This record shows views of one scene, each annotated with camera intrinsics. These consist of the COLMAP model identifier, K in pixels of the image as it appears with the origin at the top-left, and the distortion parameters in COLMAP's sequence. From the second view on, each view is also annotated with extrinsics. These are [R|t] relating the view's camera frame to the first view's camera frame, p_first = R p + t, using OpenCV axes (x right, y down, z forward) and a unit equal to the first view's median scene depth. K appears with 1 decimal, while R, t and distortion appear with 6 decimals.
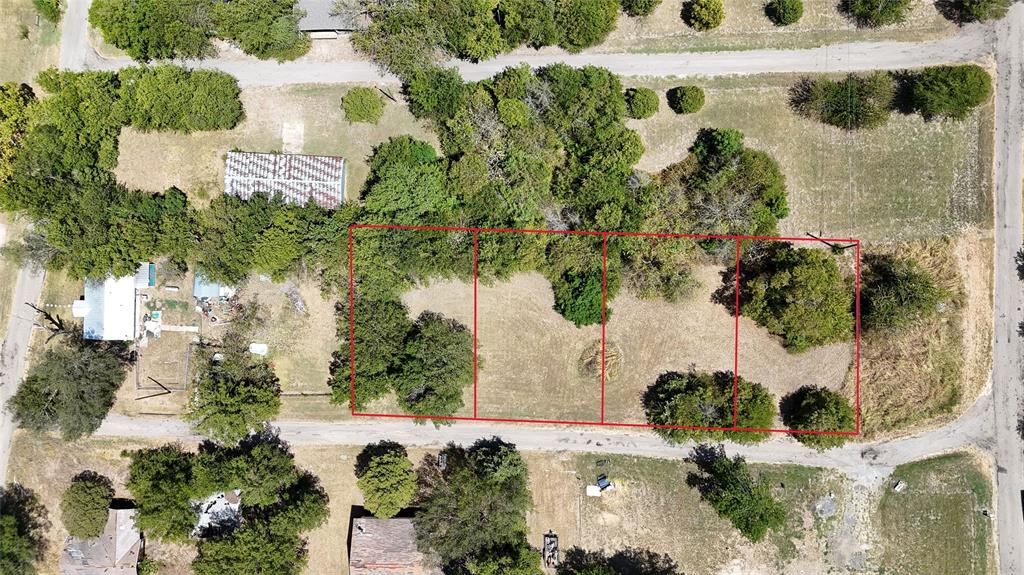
lens RADIAL K [[757.3, 0, 511.9], [0, 757.3, 288.2], [0, 0, 1]] dist [0.073971, -0.069677]
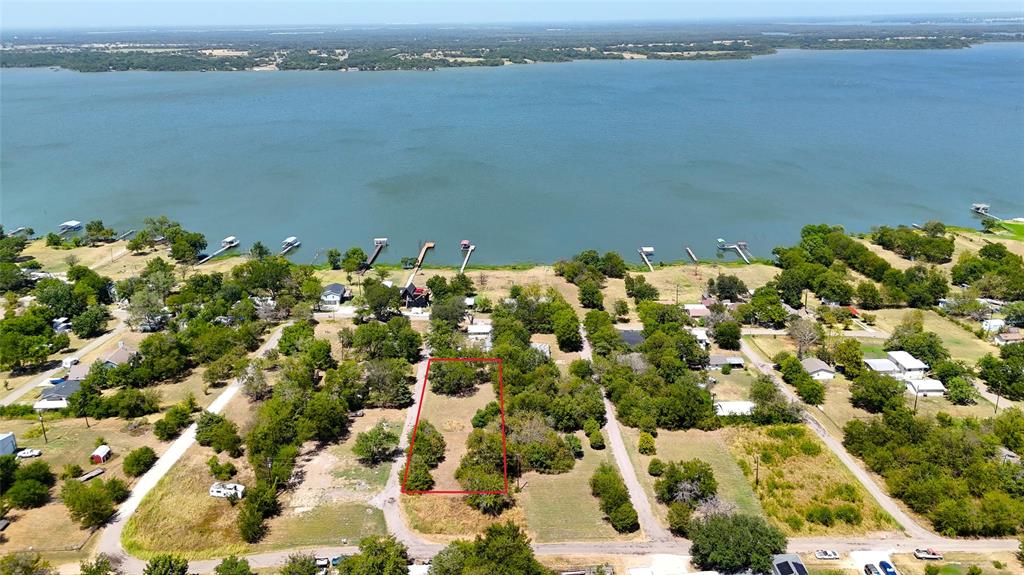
lens RADIAL K [[757.3, 0, 511.5], [0, 757.3, 288.2], [0, 0, 1]] dist [0.073971, -0.069677]
pose [[0.040531, 0.369162, -0.928481, 1.746279], [-0.999103, 0.026346, -0.033139, 0.005694], [0.012228, 0.928992, 0.369899, -0.003395]]
